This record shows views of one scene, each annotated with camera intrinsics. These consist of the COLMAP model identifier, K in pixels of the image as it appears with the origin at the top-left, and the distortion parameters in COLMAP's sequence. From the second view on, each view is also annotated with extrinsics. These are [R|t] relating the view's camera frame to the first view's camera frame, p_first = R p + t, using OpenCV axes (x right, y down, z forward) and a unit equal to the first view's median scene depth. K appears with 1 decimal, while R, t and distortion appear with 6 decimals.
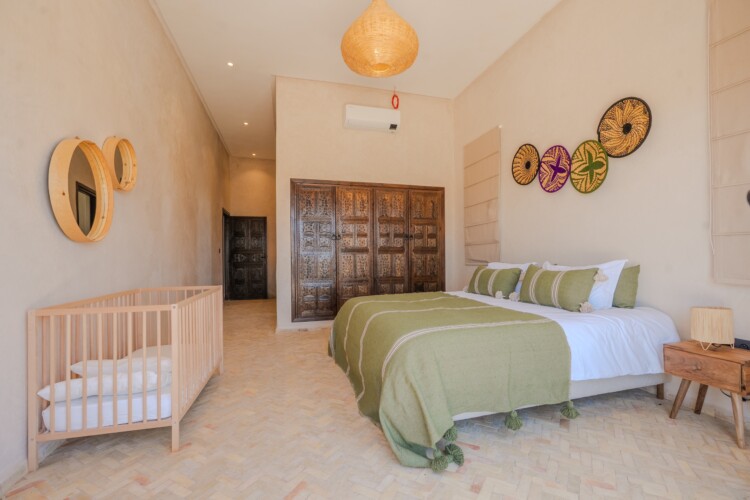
lens RADIAL K [[344.5, 0, 377.0], [0, 344.5, 251.9], [0, 0, 1]] dist [-0.001898, -0.000120]
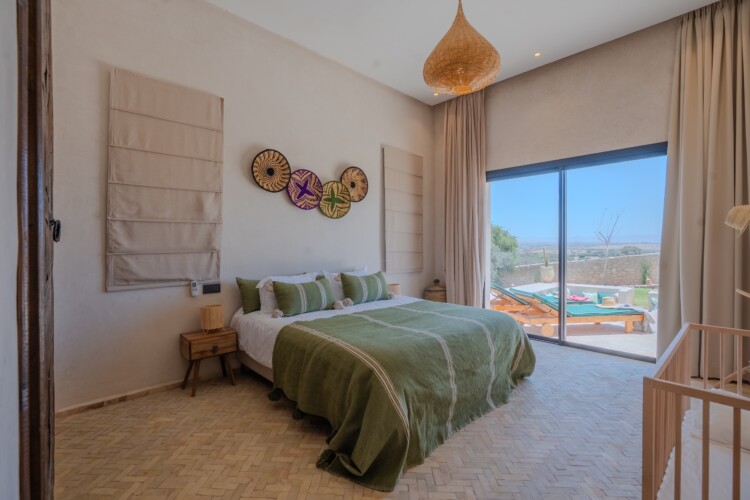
lens RADIAL K [[344.5, 0, 375.8], [0, 344.5, 248.9], [0, 0, 1]] dist [-0.001898, -0.000120]
pose [[-0.487786, 0.001125, 0.872963, -0.596195], [-0.003388, 0.999989, -0.003182, -0.041311], [-0.872957, -0.004510, -0.487776, 1.356876]]
